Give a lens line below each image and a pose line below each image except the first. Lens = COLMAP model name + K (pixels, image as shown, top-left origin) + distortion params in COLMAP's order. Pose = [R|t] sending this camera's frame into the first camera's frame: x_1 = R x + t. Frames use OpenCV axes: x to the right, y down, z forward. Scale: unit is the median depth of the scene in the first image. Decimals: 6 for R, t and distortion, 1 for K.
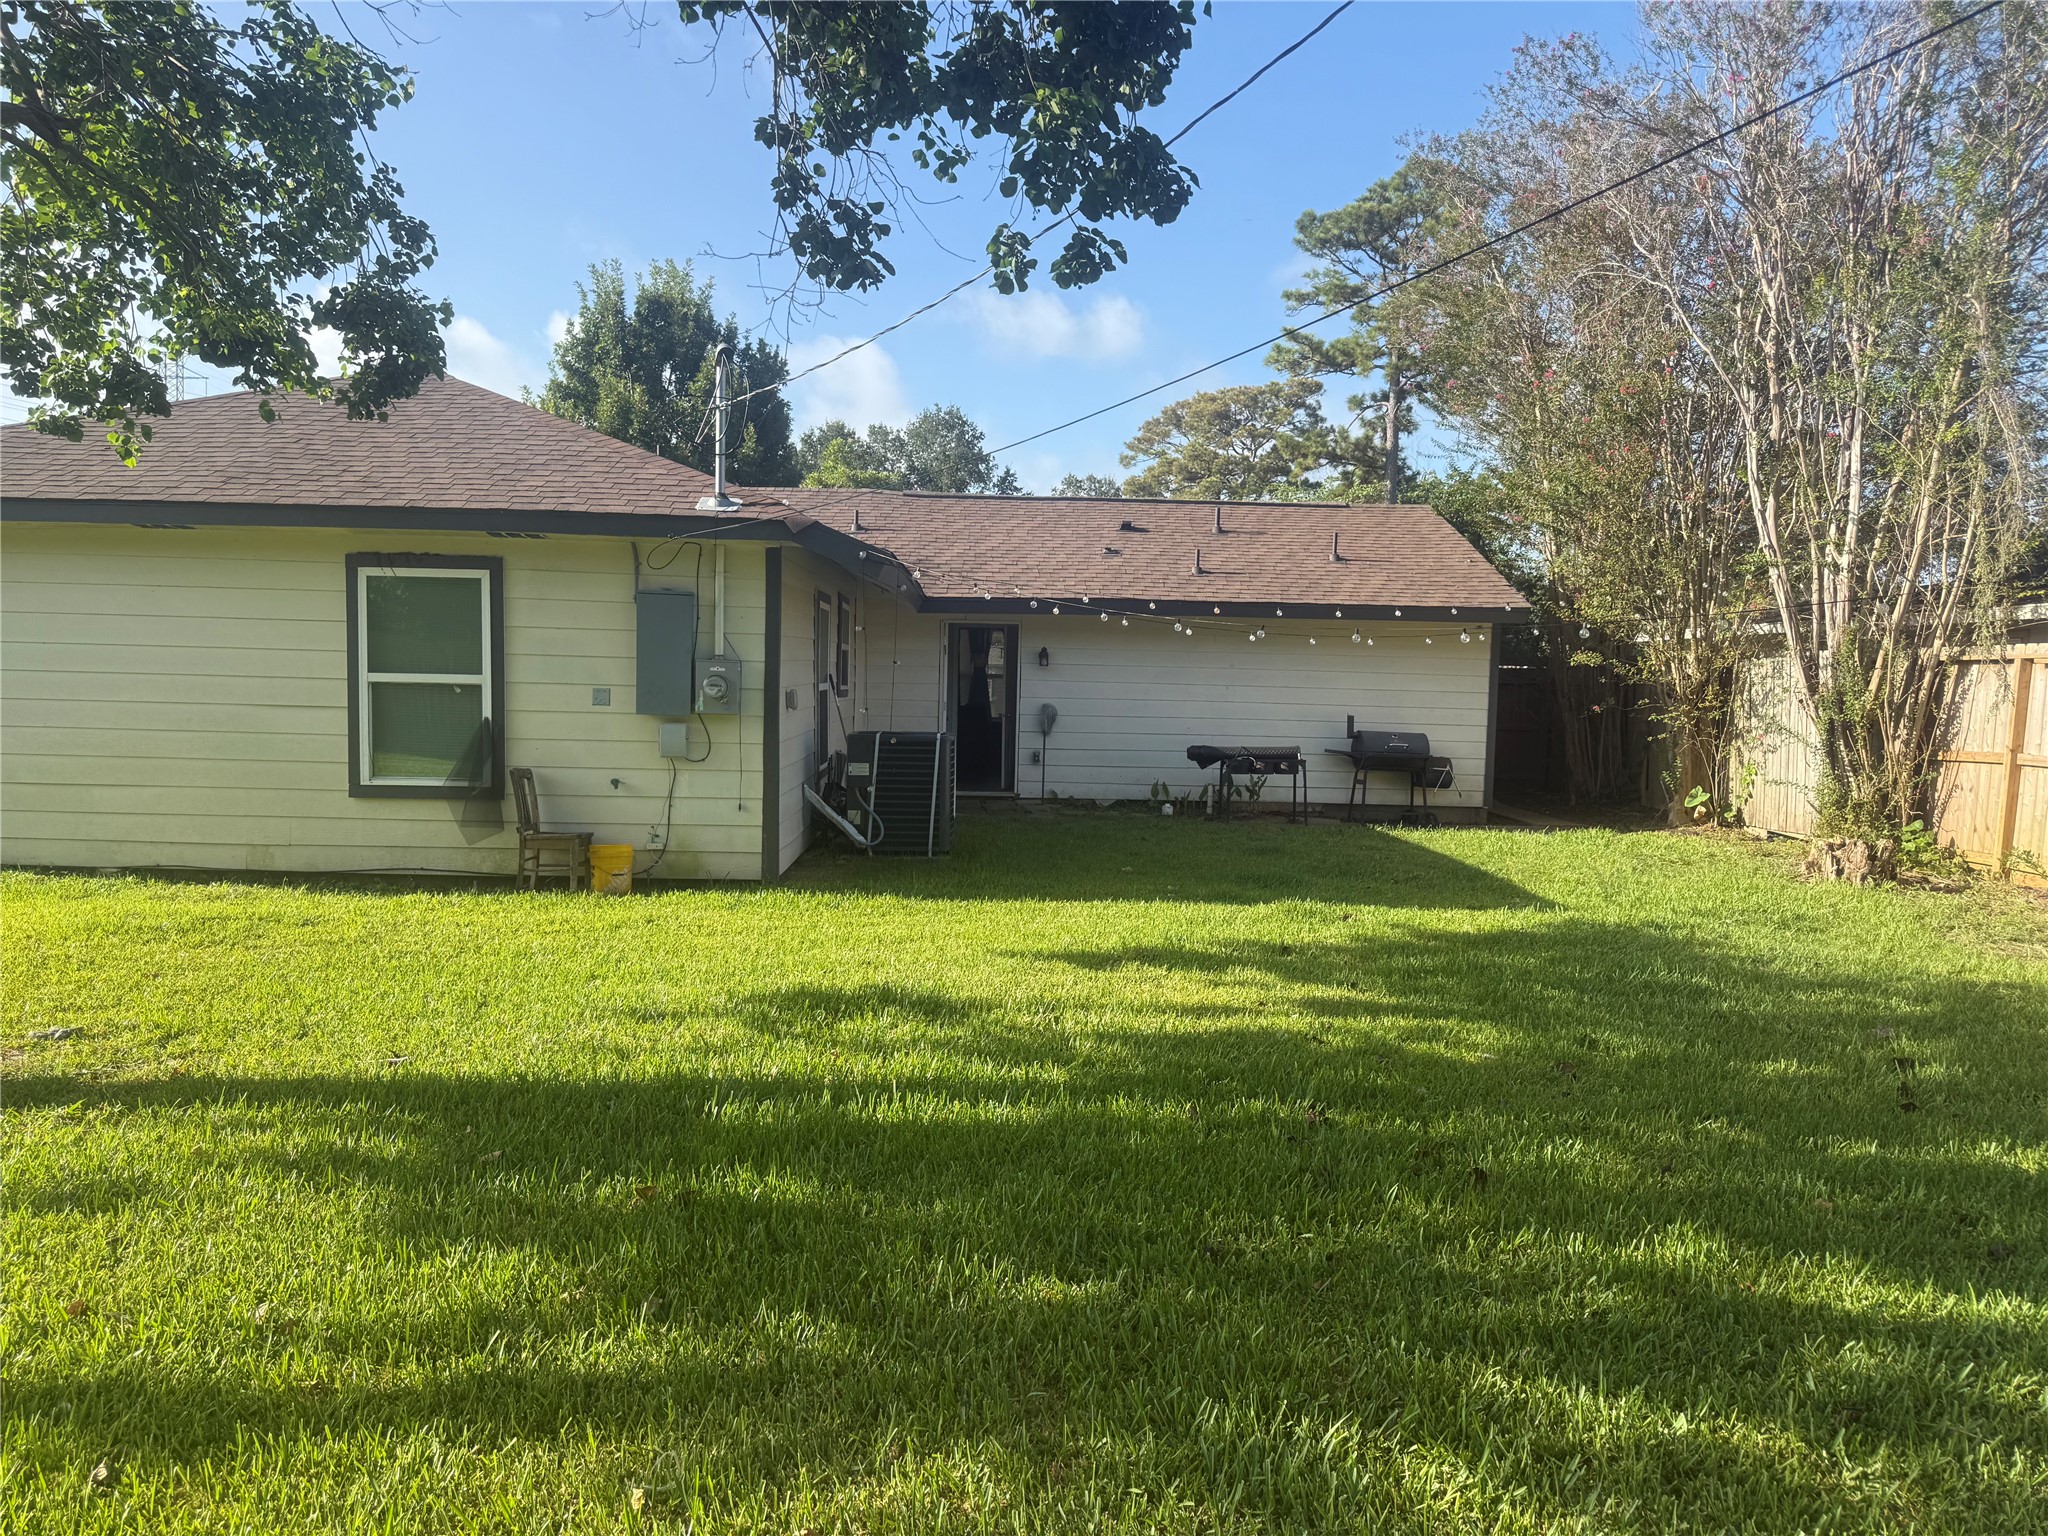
lens RADIAL K [[1417.1, 0, 1021.8], [0, 1417.1, 780.8], [0, 0, 1]] dist [0.010923, -0.002390]
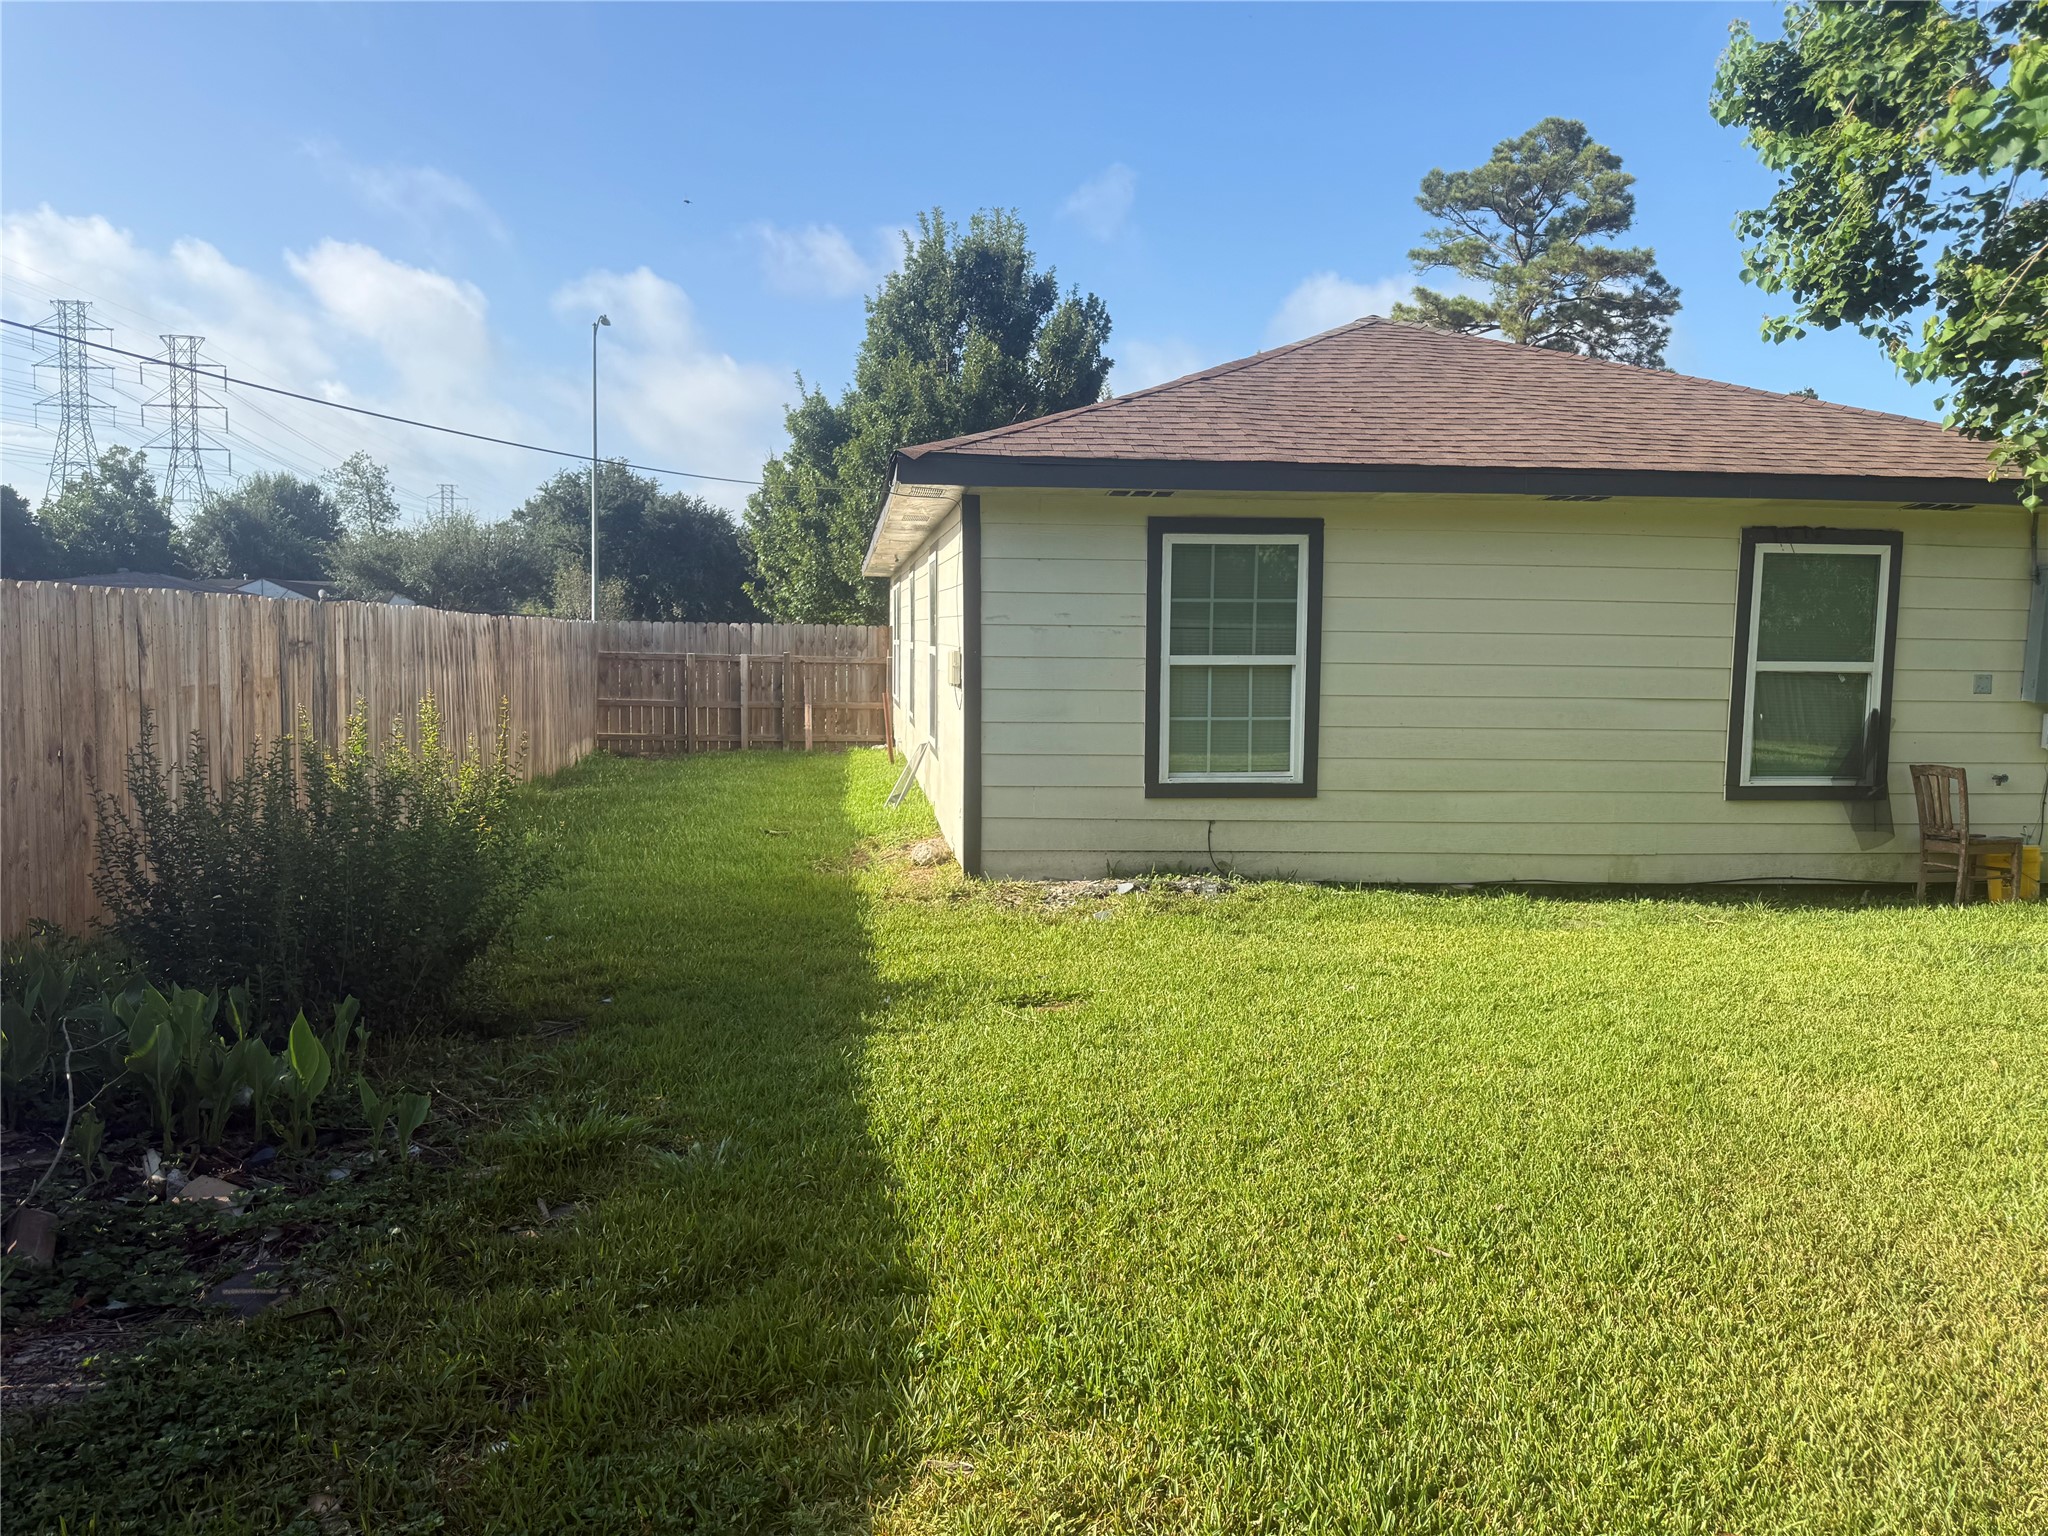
lens RADIAL K [[1417.1, 0, 1024.8], [0, 1417.1, 754.9], [0, 0, 1]] dist [0.010923, -0.002390]
pose [[0.997089, -0.014988, 0.074757, -0.981363], [0.014249, 0.999844, 0.010411, -0.032553], [-0.074901, -0.009316, 0.997147, 0.139878]]
